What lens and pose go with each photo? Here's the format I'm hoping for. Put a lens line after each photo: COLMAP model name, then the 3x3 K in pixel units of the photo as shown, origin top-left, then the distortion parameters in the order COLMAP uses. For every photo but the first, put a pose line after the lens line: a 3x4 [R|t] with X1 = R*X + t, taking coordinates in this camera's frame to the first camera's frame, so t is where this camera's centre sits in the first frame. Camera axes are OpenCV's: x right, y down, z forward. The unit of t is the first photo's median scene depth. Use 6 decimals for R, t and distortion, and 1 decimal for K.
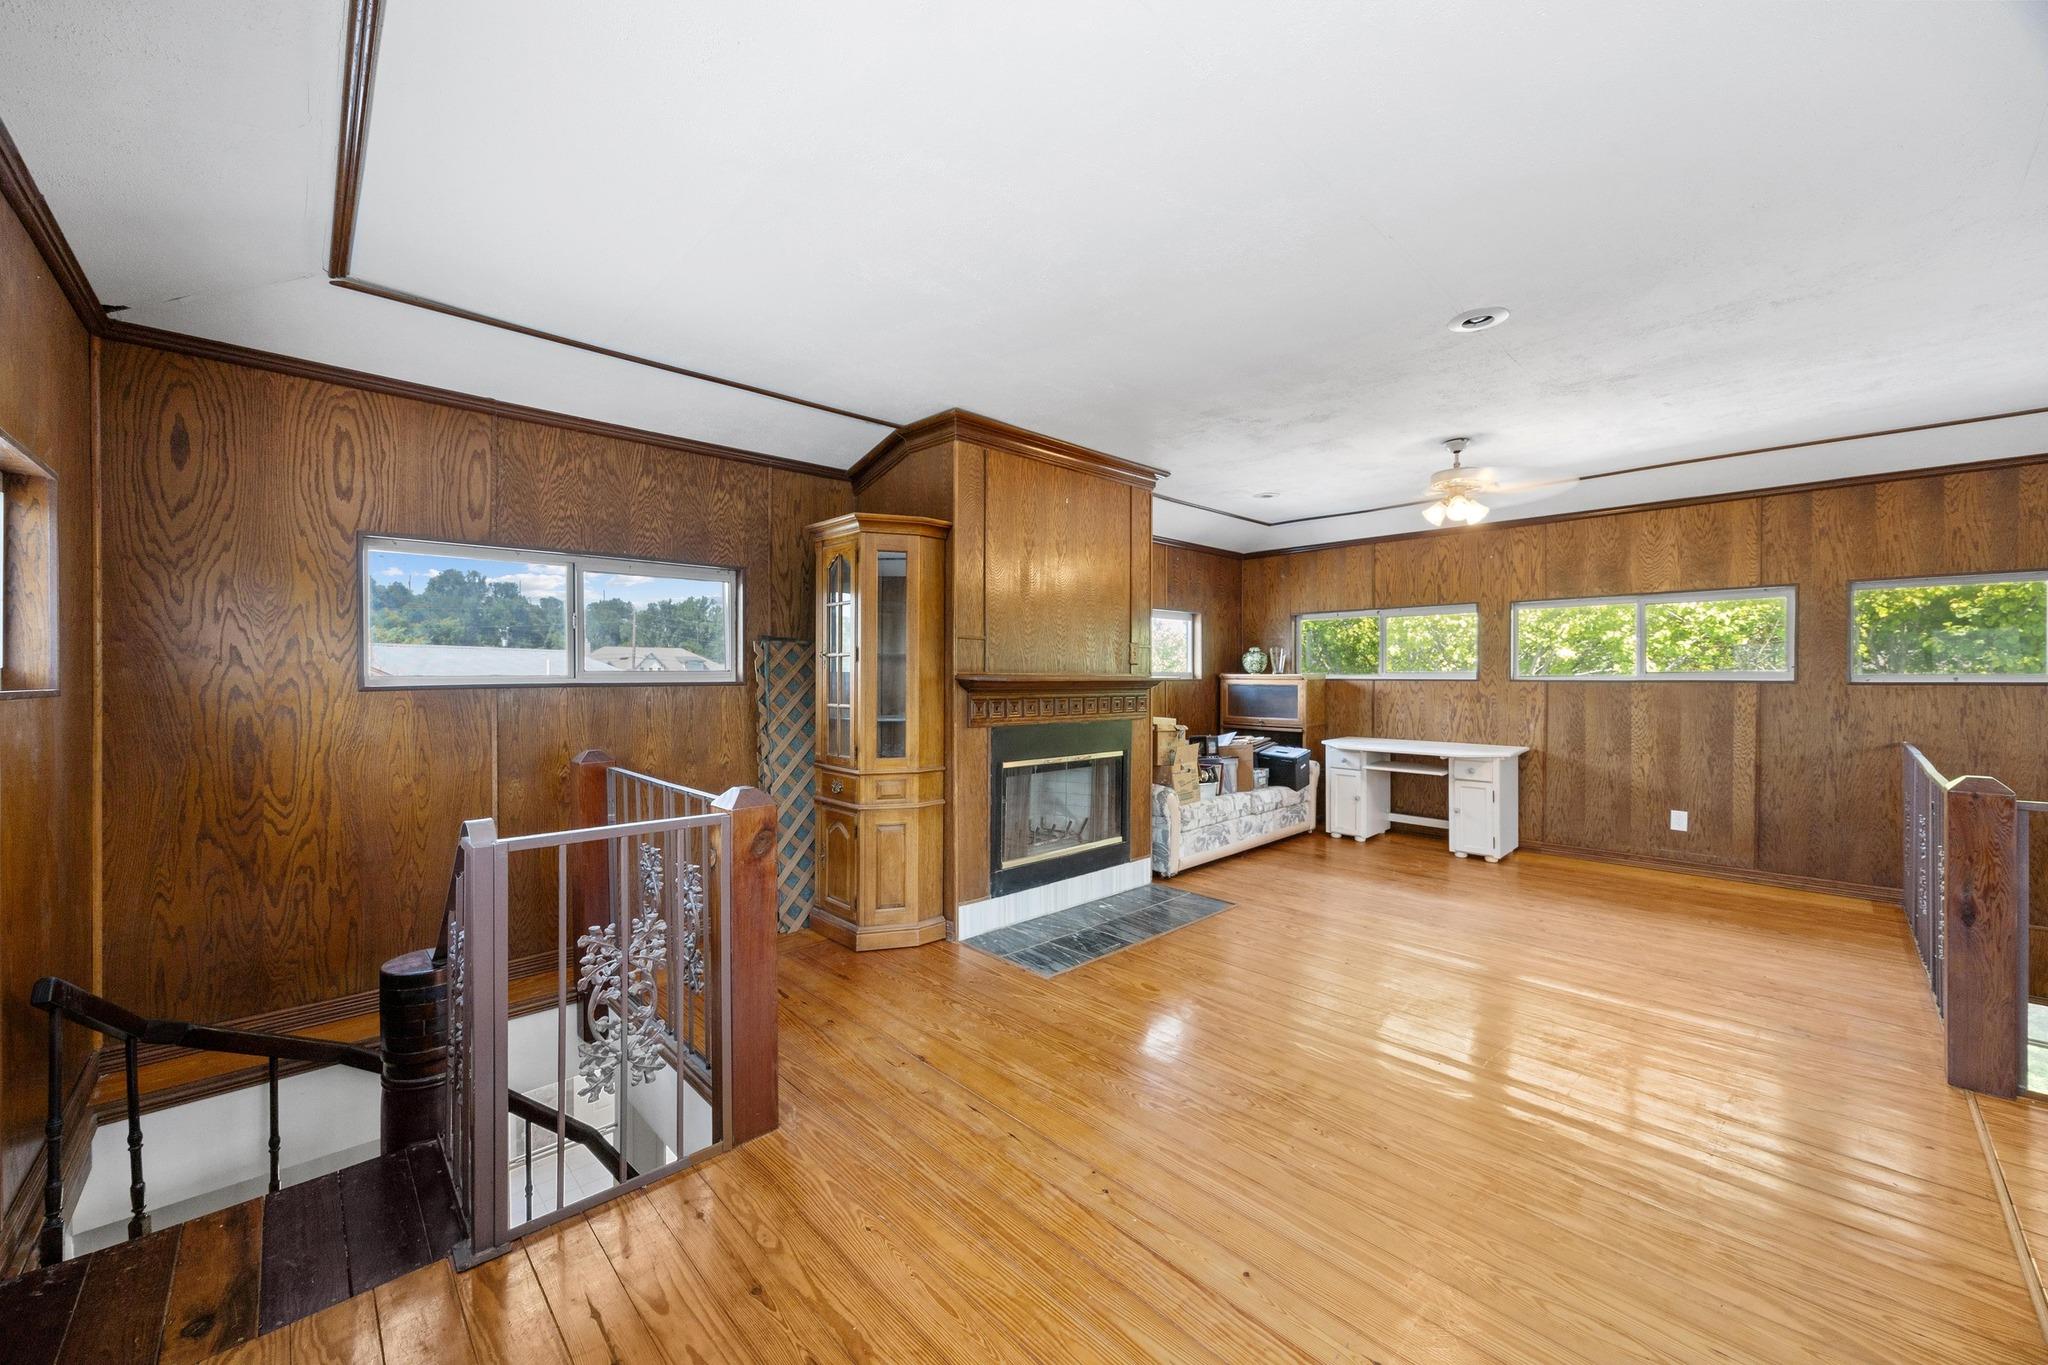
lens RADIAL K [[779.4, 0, 1016.2], [0, 779.4, 679.9], [0, 0, 1]] dist [-0.004701, 0.000462]
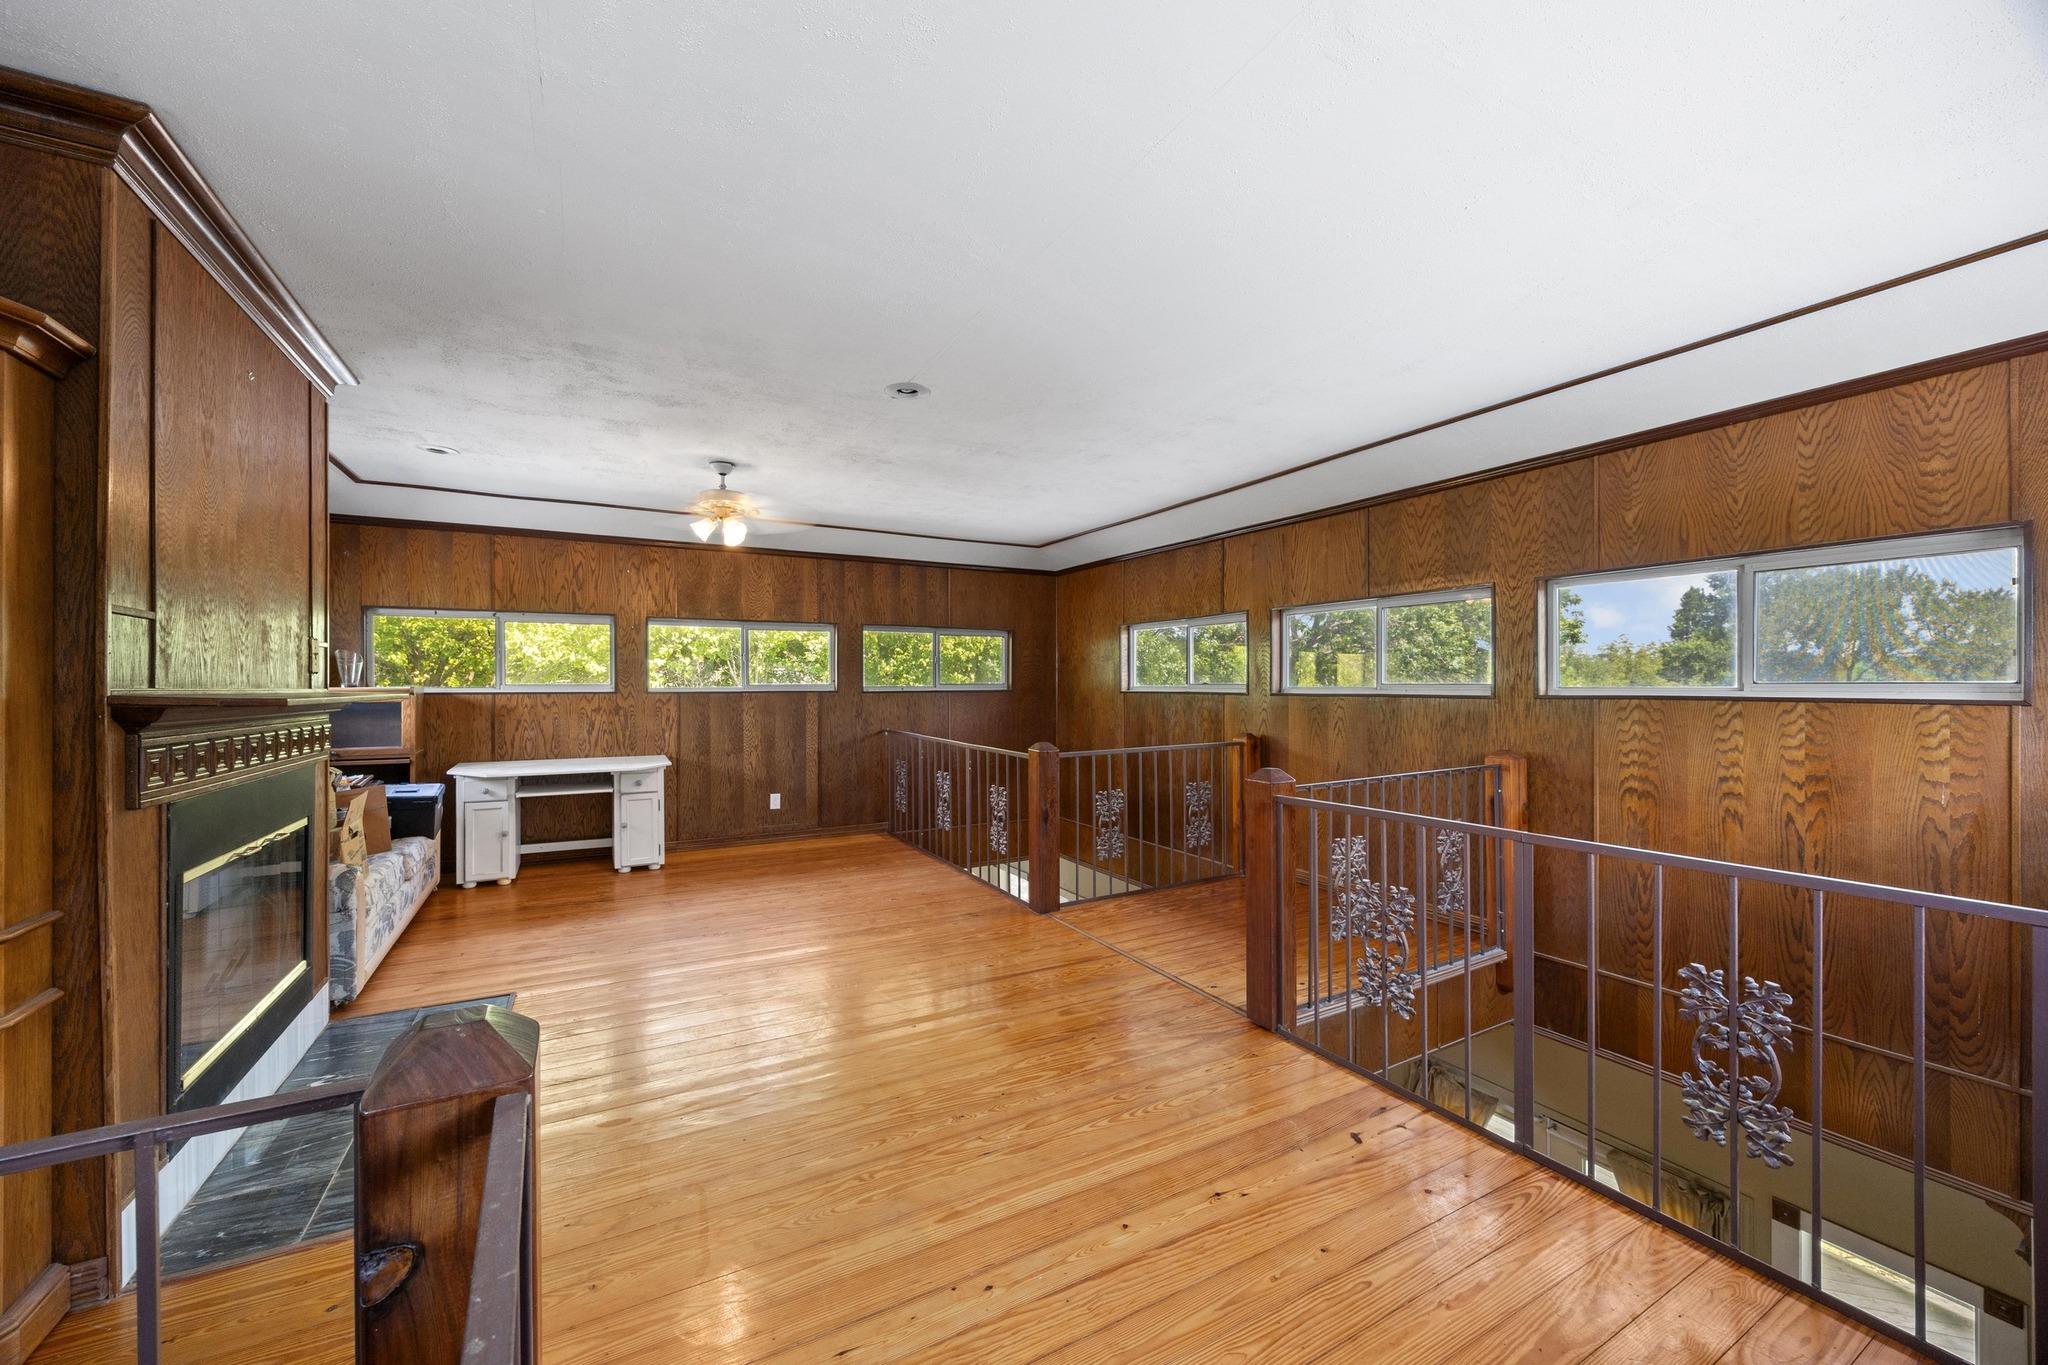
lens RADIAL K [[779.4, 0, 1017.2], [0, 779.4, 682.3], [0, 0, 1]] dist [-0.004701, 0.000462]
pose [[0.248550, 0.001576, 0.968618, -0.269634], [0.008105, 0.999960, -0.003707, -0.005586], [-0.968585, 0.008772, 0.248528, 0.281312]]
